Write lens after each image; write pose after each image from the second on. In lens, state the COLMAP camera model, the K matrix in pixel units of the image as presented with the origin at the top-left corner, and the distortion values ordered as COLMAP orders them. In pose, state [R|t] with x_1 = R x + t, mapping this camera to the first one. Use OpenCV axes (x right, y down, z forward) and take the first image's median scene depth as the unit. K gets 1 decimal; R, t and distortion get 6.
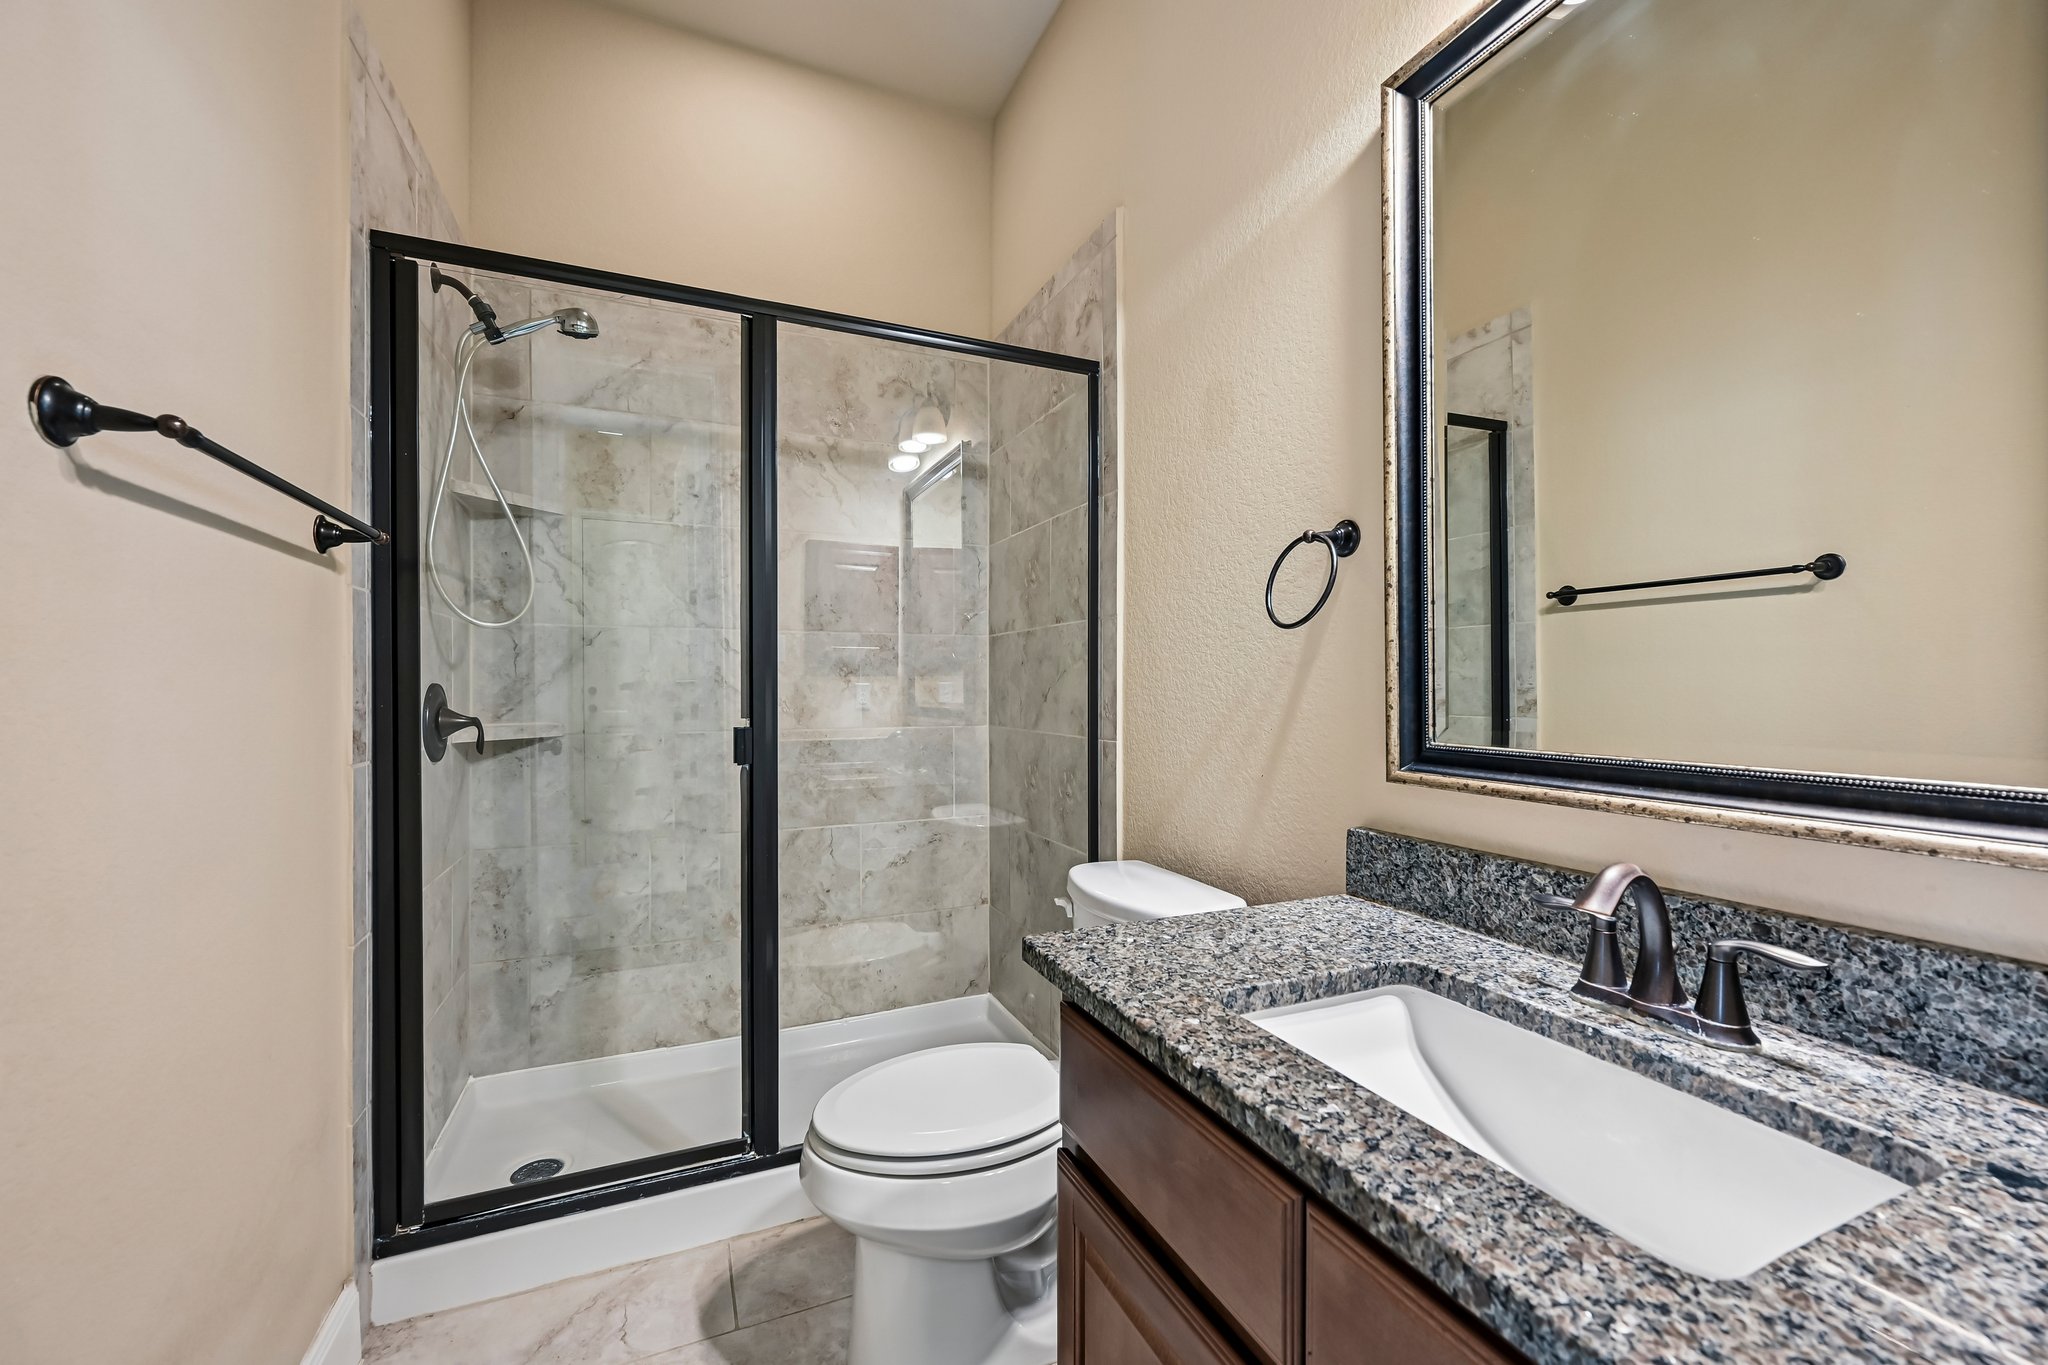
lens RADIAL K [[817.3, 0, 1024.0], [0, 817.3, 682.5], [0, 0, 1]] dist [0.000434, 0.000032]
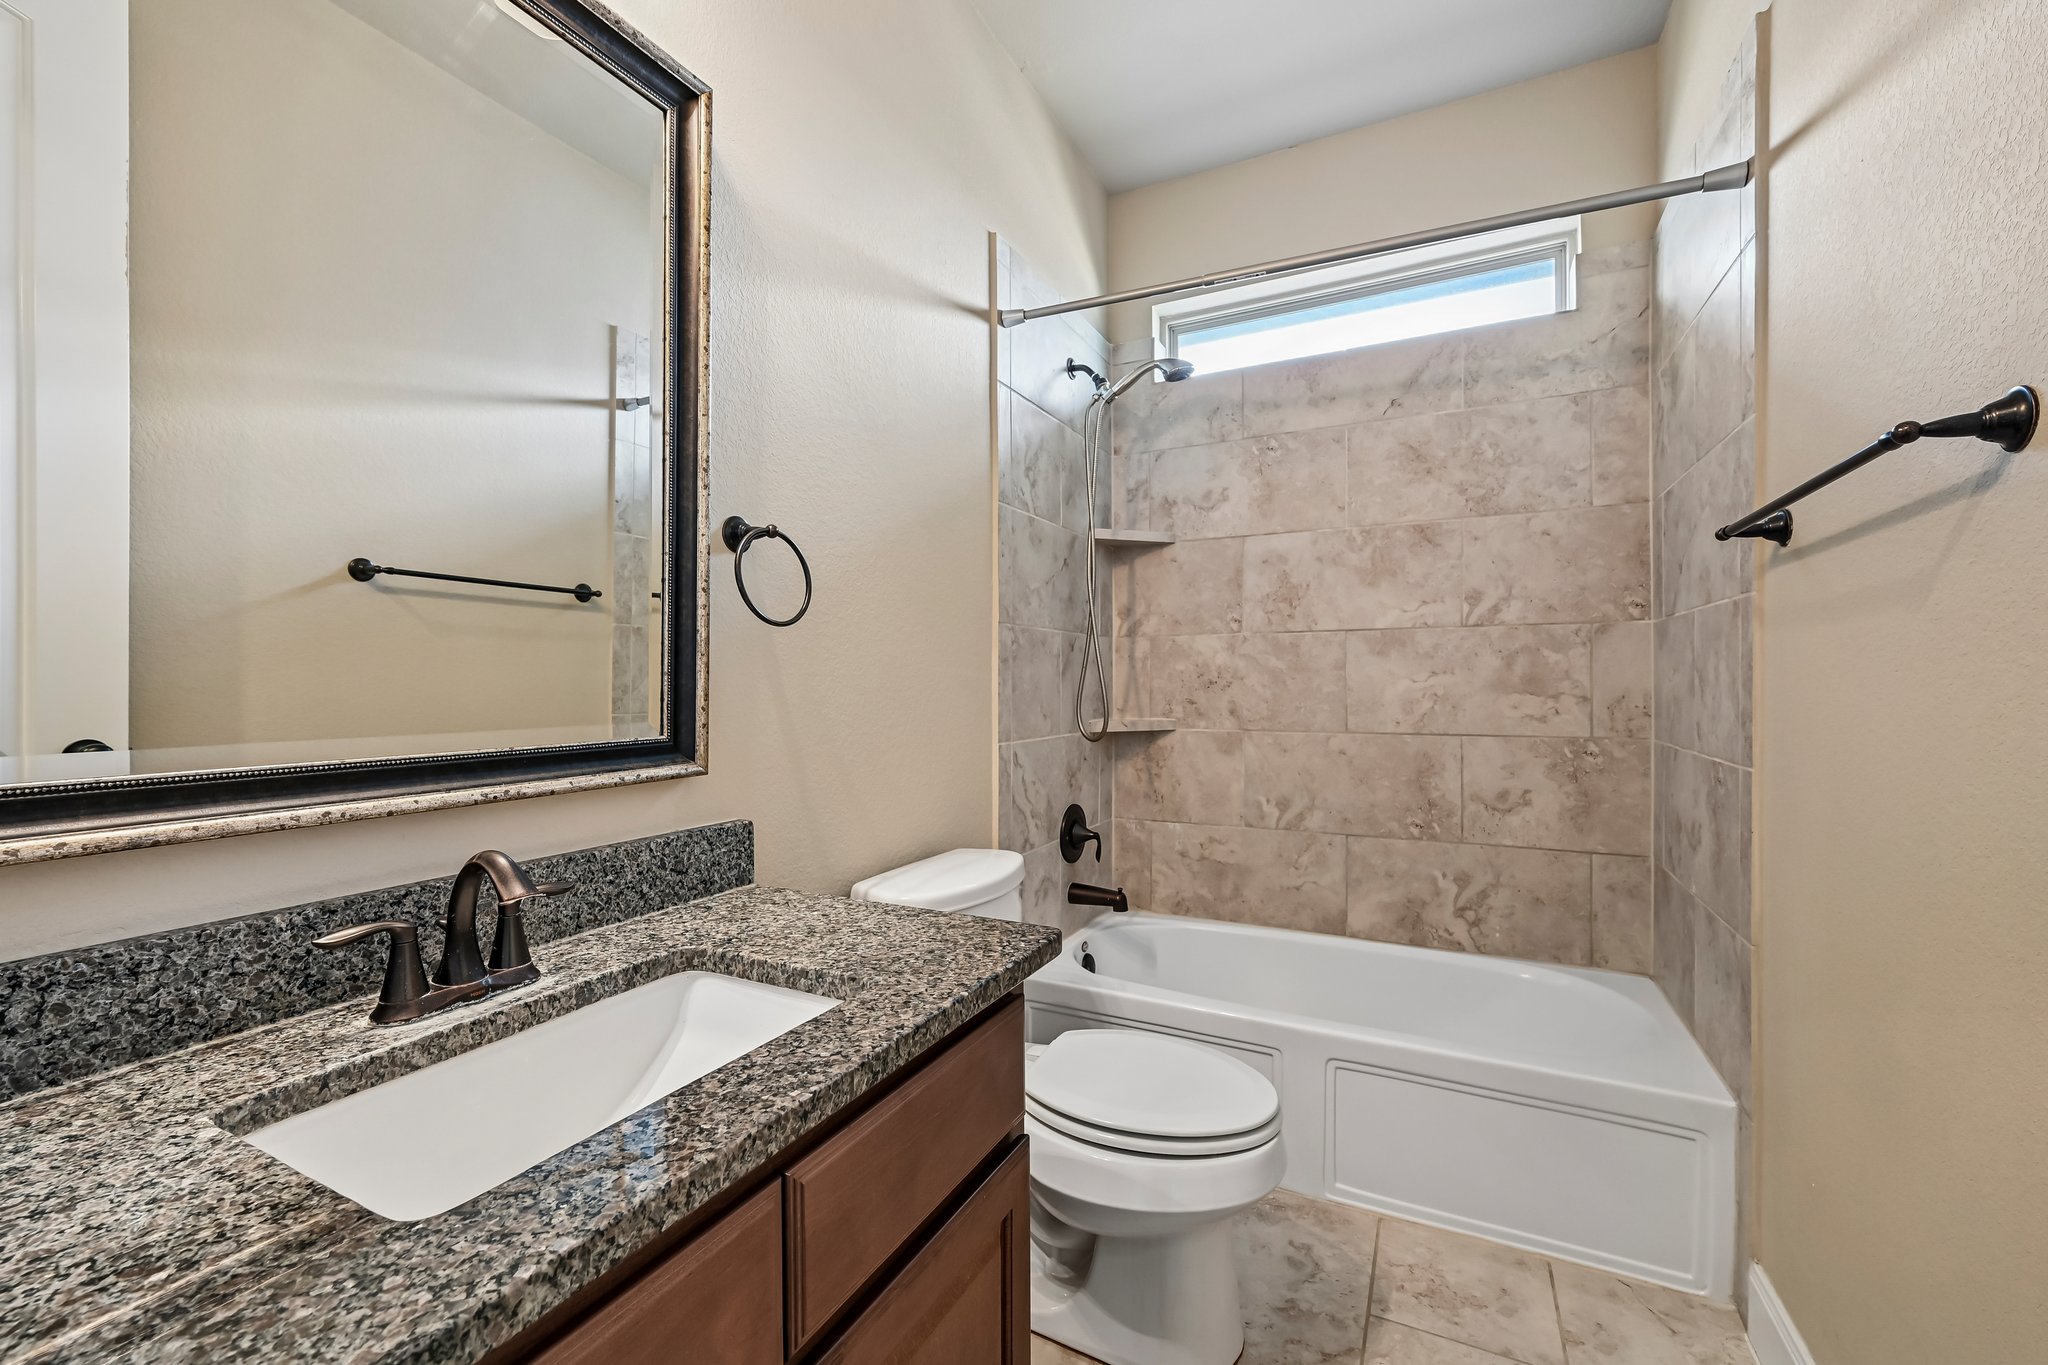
lens RADIAL K [[819.2, 0, 1024.0], [0, 819.2, 682.5], [0, 0, 1]] dist [-0.000295, -0.000001]
pose [[-0.633044, -0.007111, 0.774083, -0.613221], [-0.011094, 0.999938, 0.000113, -0.008526], [-0.774036, -0.008516, -0.633084, 1.304845]]
